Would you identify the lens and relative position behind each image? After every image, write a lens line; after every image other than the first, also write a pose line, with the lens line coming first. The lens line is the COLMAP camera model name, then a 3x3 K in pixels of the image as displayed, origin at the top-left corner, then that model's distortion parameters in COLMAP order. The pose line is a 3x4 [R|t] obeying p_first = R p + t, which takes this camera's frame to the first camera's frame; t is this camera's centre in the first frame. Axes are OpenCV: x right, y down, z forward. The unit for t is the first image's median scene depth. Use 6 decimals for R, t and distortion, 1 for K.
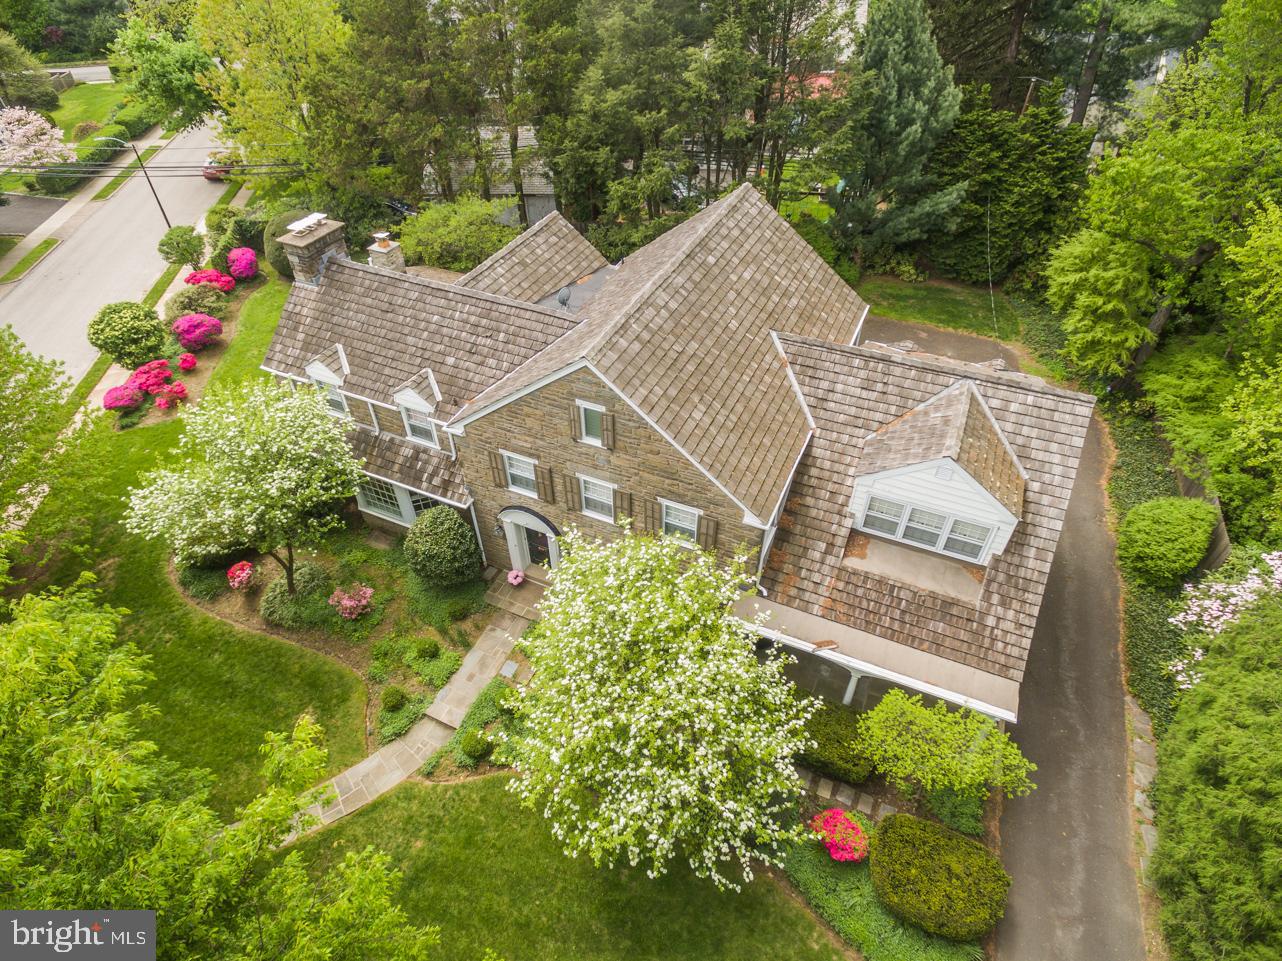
lens RADIAL K [[727.3, 0, 652.5], [0, 727.3, 483.6], [0, 0, 1]] dist [0.004562, 0.003529]
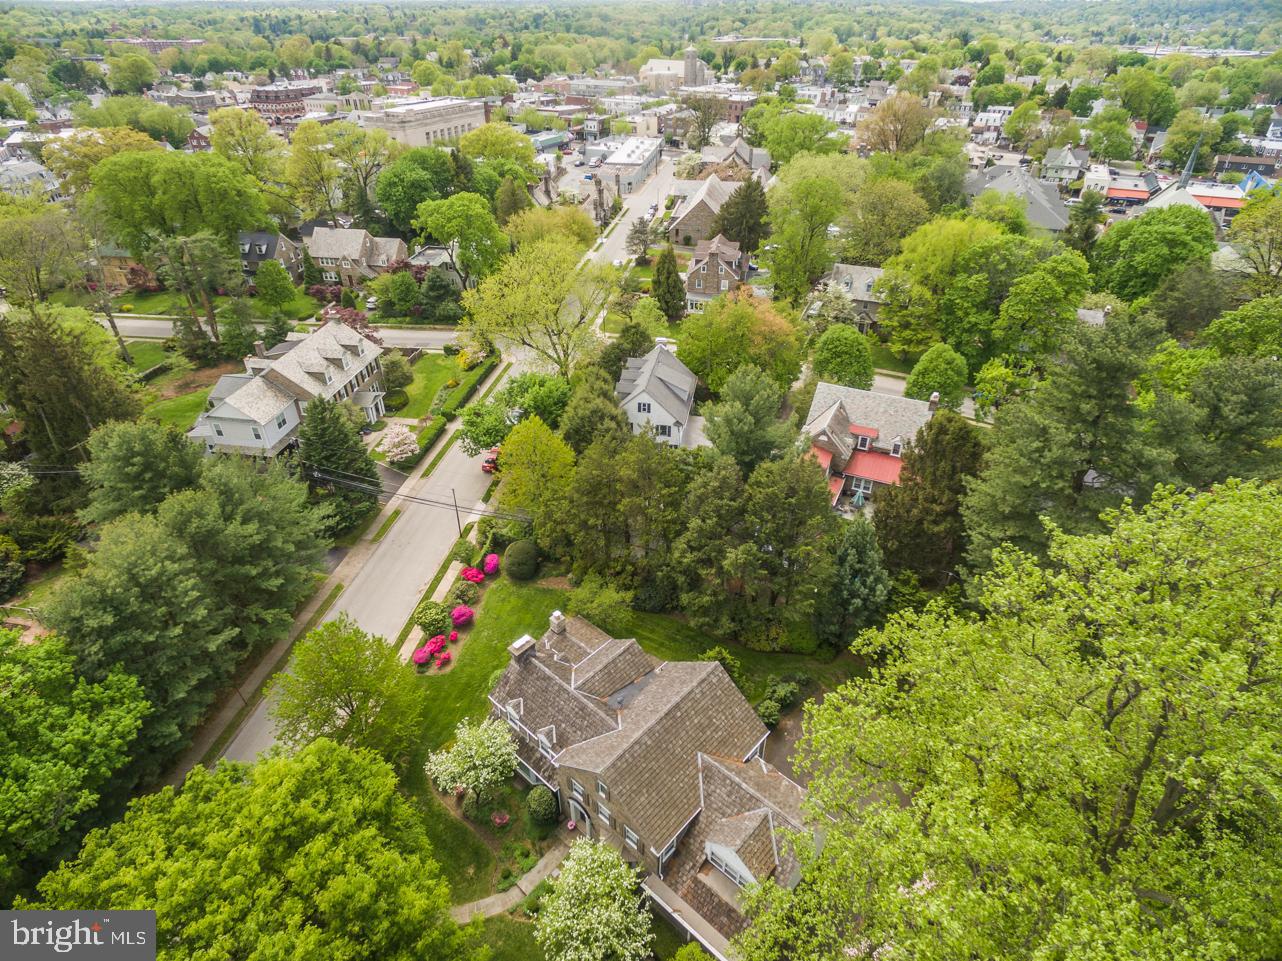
lens RADIAL K [[727.3, 0, 650.3], [0, 727.3, 483.9], [0, 0, 1]] dist [0.004562, 0.003529]
pose [[0.952744, 0.178574, -0.245742, 0.448048], [-0.212289, 0.970039, -0.118143, -0.754859], [0.217282, 0.164729, 0.962109, -1.386929]]
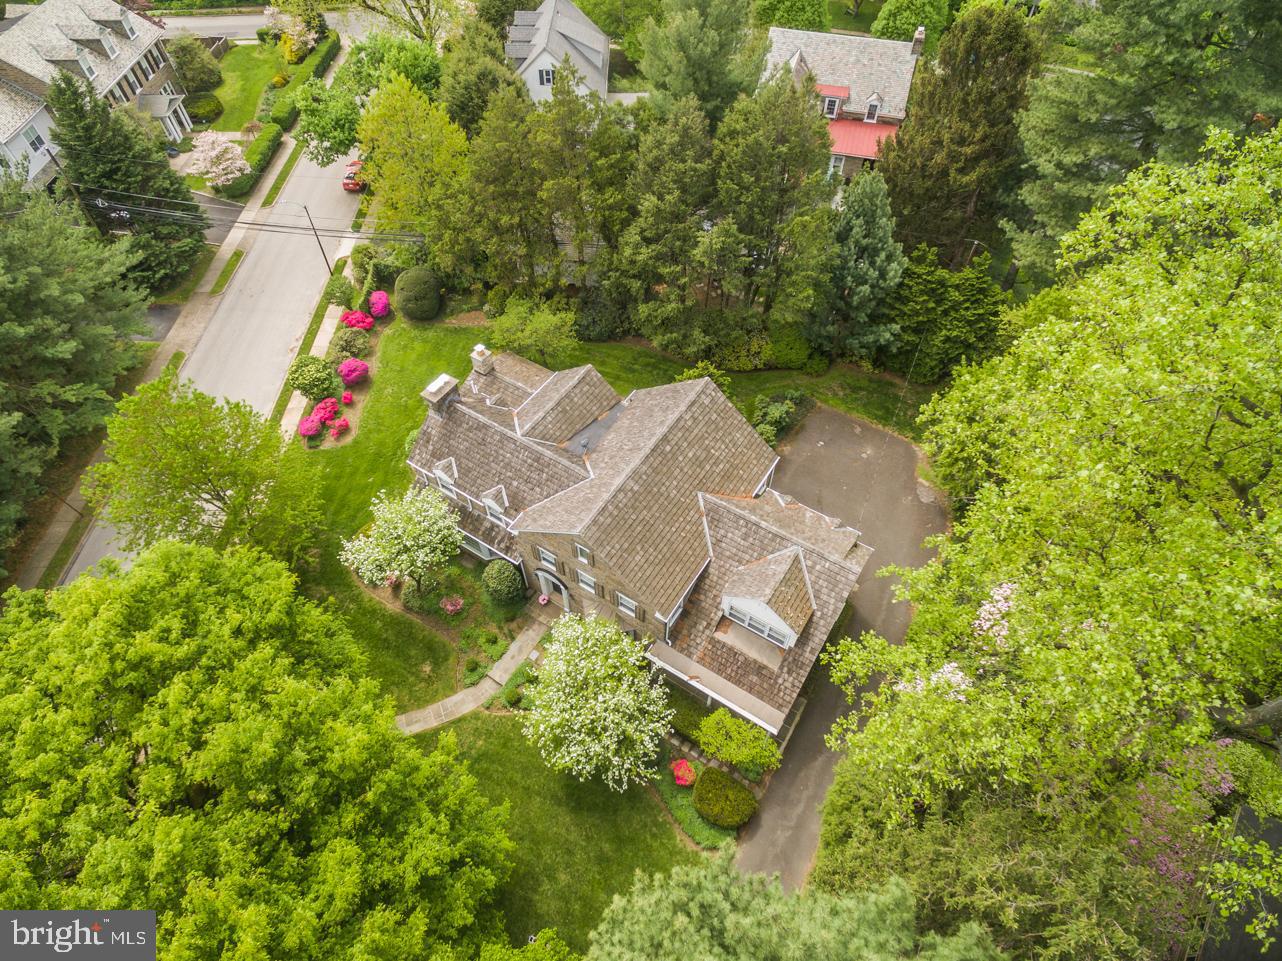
lens RADIAL K [[727.3, 0, 649.9], [0, 727.3, 490.7], [0, 0, 1]] dist [0.004562, 0.003529]
pose [[0.989109, 0.121995, -0.082349, 0.201804], [-0.105251, 0.977336, 0.183675, -0.546419], [0.102890, -0.173007, 0.979532, -0.725914]]
